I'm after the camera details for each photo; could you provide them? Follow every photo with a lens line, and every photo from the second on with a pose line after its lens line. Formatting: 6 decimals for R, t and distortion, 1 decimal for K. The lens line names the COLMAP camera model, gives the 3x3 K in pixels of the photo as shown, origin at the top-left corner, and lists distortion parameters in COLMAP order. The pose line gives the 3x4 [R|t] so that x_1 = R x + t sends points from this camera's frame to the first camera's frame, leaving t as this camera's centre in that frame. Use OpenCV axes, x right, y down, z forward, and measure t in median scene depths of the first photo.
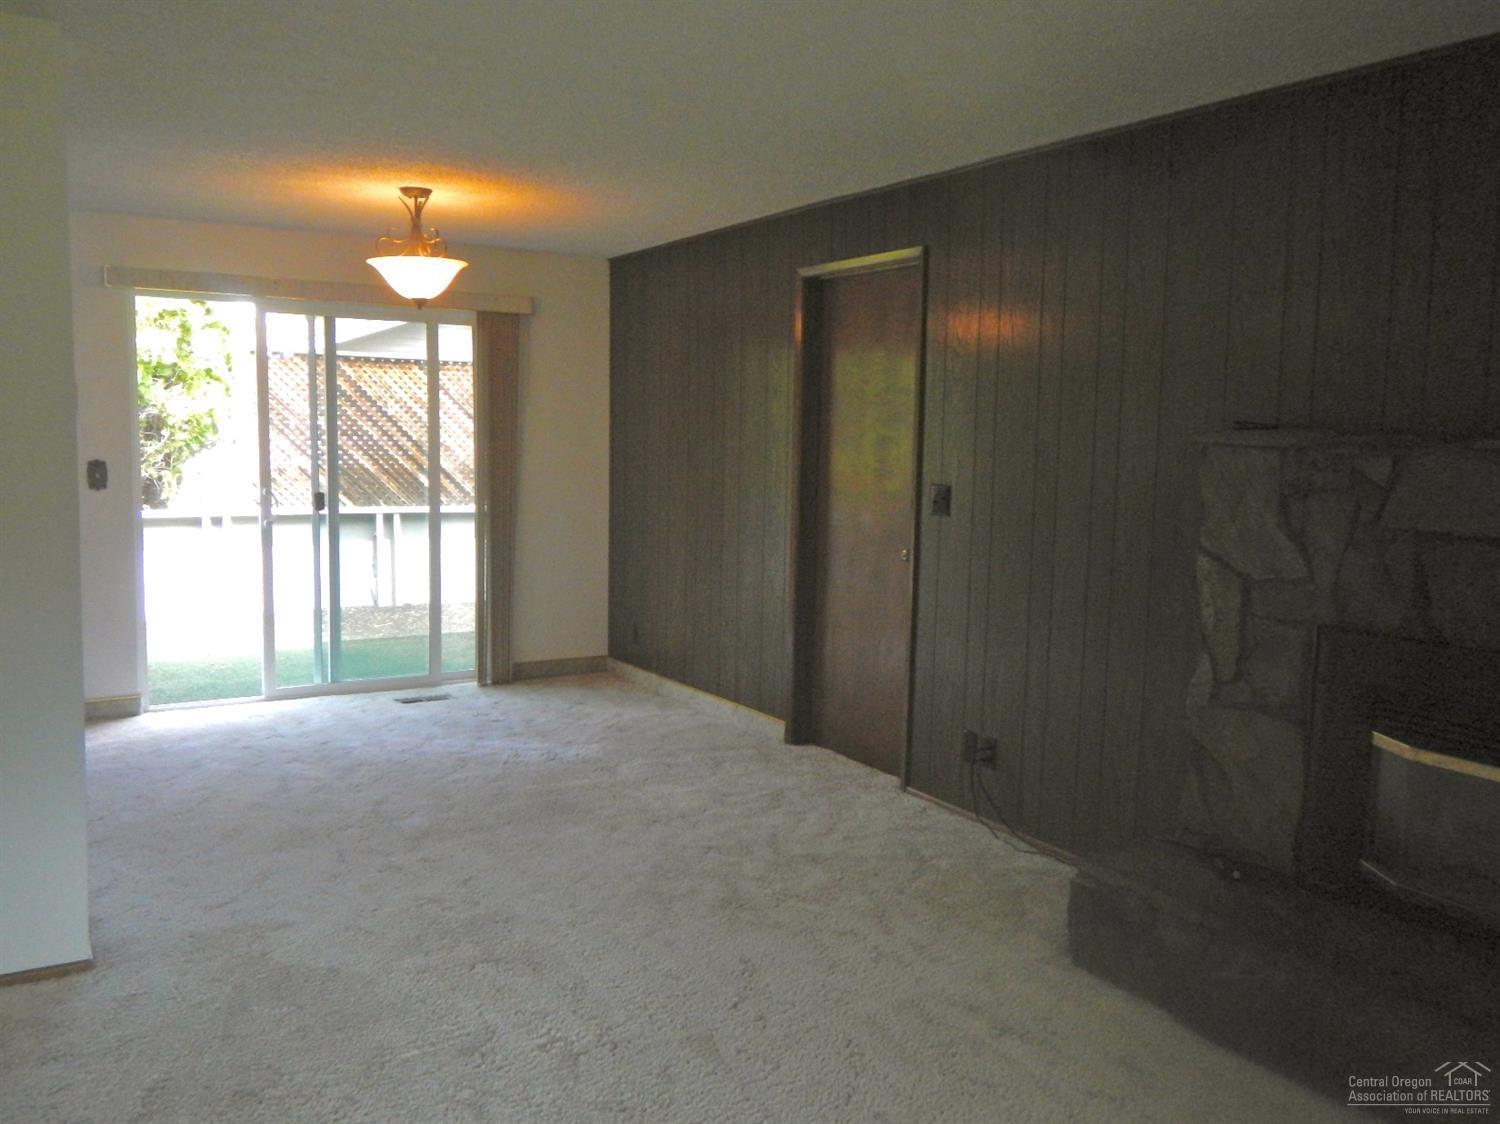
lens RADIAL K [[1303.3, 0, 794.3], [0, 1303.3, 550.4], [0, 0, 1]] dist [0.057688, -0.025390]
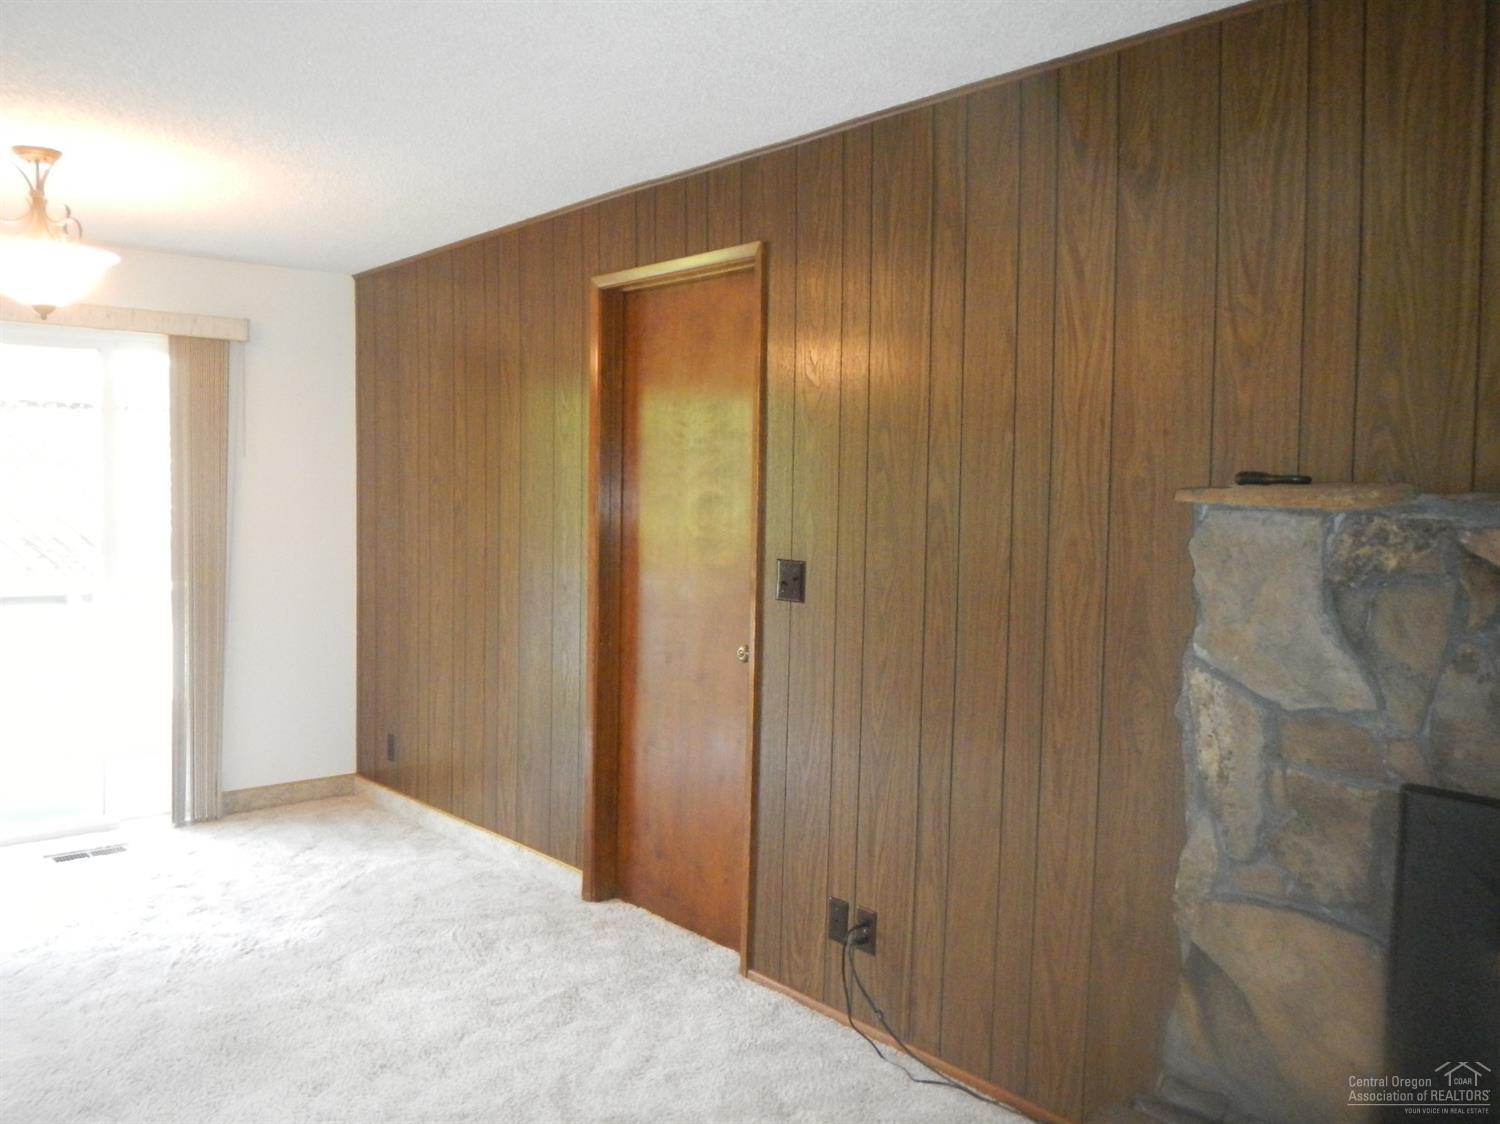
lens RADIAL K [[1303.3, 0, 785.8], [0, 1303.3, 548.7], [0, 0, 1]] dist [0.057688, -0.025390]
pose [[0.989808, -0.011949, 0.141906, 0.004666], [0.018267, 0.998895, -0.043304, -0.023805], [-0.141232, 0.045455, 0.988932, 0.257283]]
